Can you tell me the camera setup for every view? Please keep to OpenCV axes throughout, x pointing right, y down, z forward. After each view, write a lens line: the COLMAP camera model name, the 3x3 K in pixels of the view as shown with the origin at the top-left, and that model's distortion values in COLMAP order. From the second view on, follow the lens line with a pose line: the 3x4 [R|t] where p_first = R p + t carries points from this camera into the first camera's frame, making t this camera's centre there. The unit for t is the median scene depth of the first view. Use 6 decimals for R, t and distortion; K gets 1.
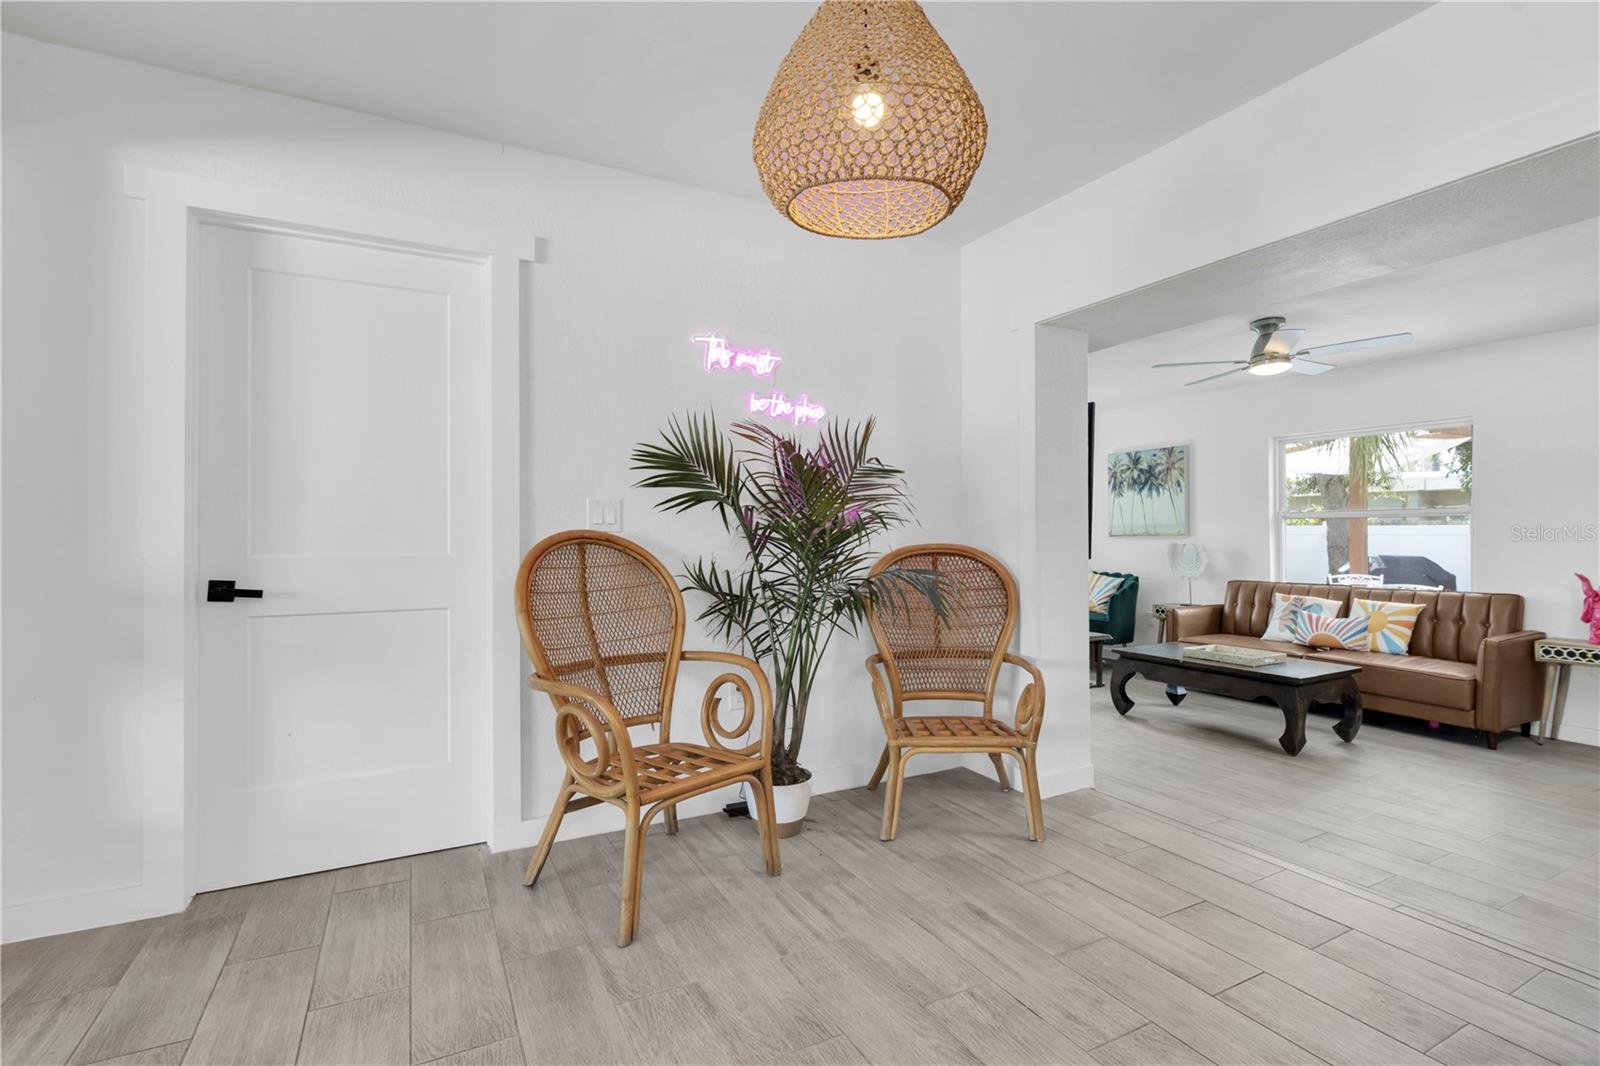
lens RADIAL K [[764.8, 0, 800.0], [0, 764.8, 533.0], [0, 0, 1]] dist [-0.072712, 0.021810]
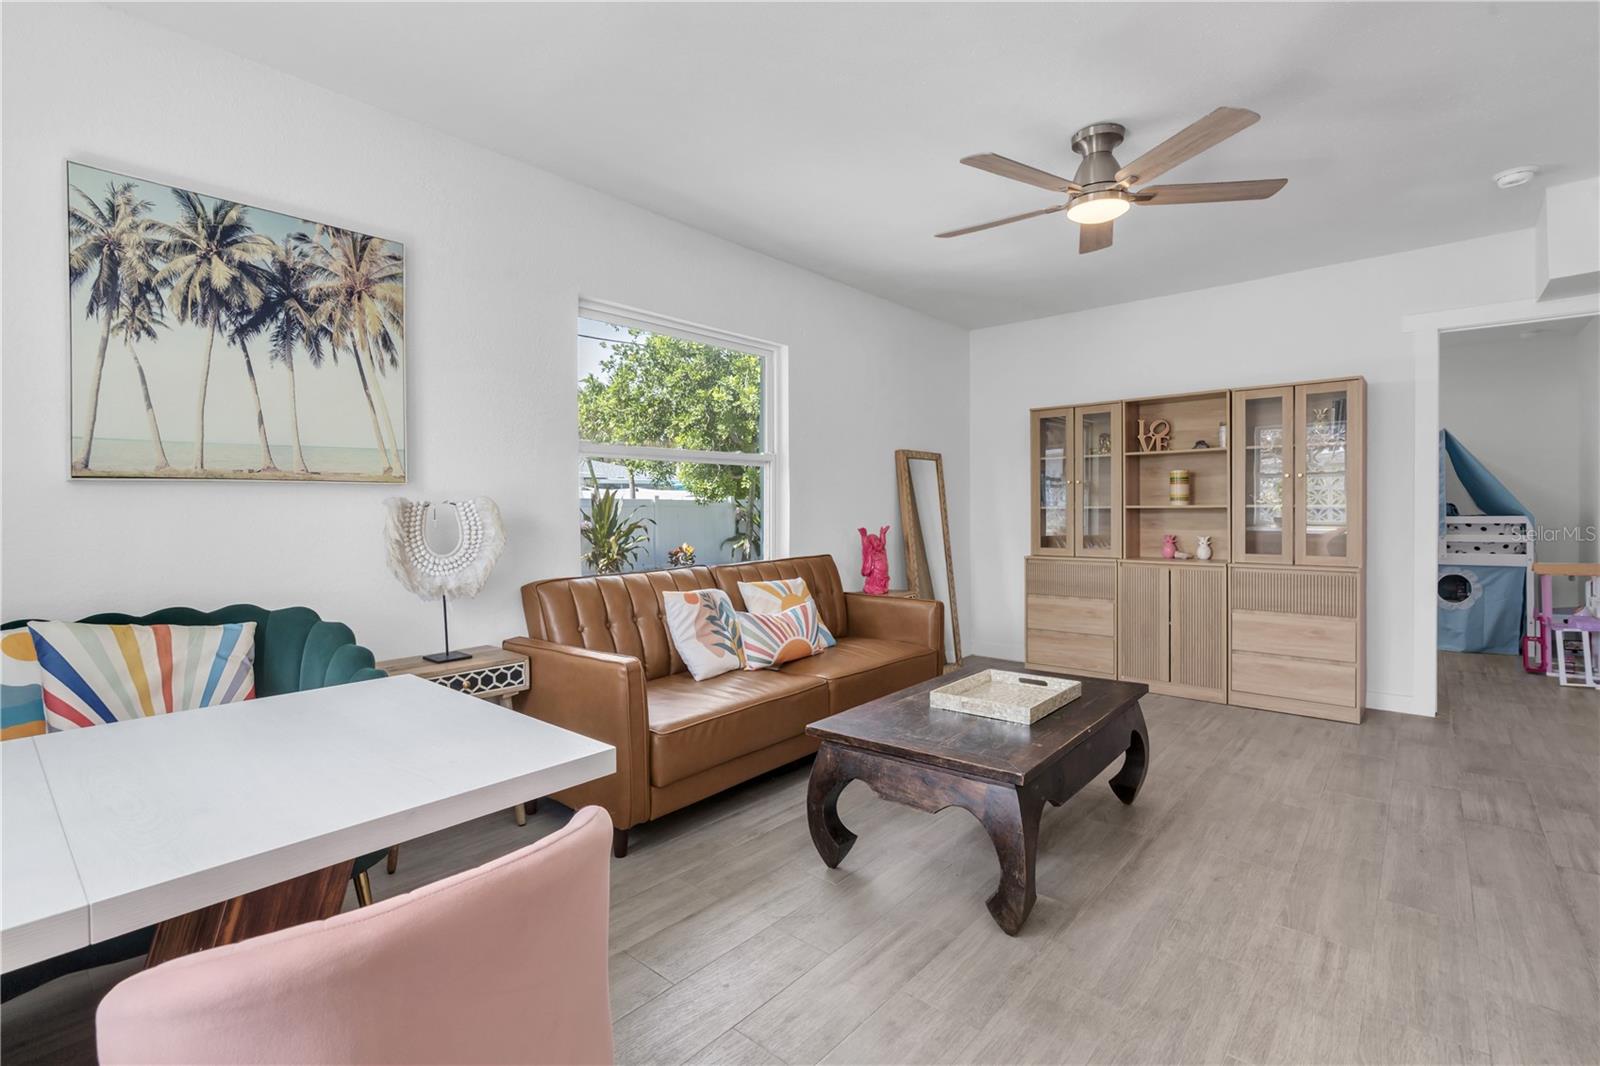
lens RADIAL K [[716.8, 0, 799.3], [0, 716.8, 524.3], [0, 0, 1]] dist [-0.006527, -0.000054]
pose [[-0.350685, -0.010726, 0.936432, 0.225898], [0.011653, 0.999807, 0.015816, 0.048101], [-0.936421, 0.016459, -0.350493, 2.099590]]
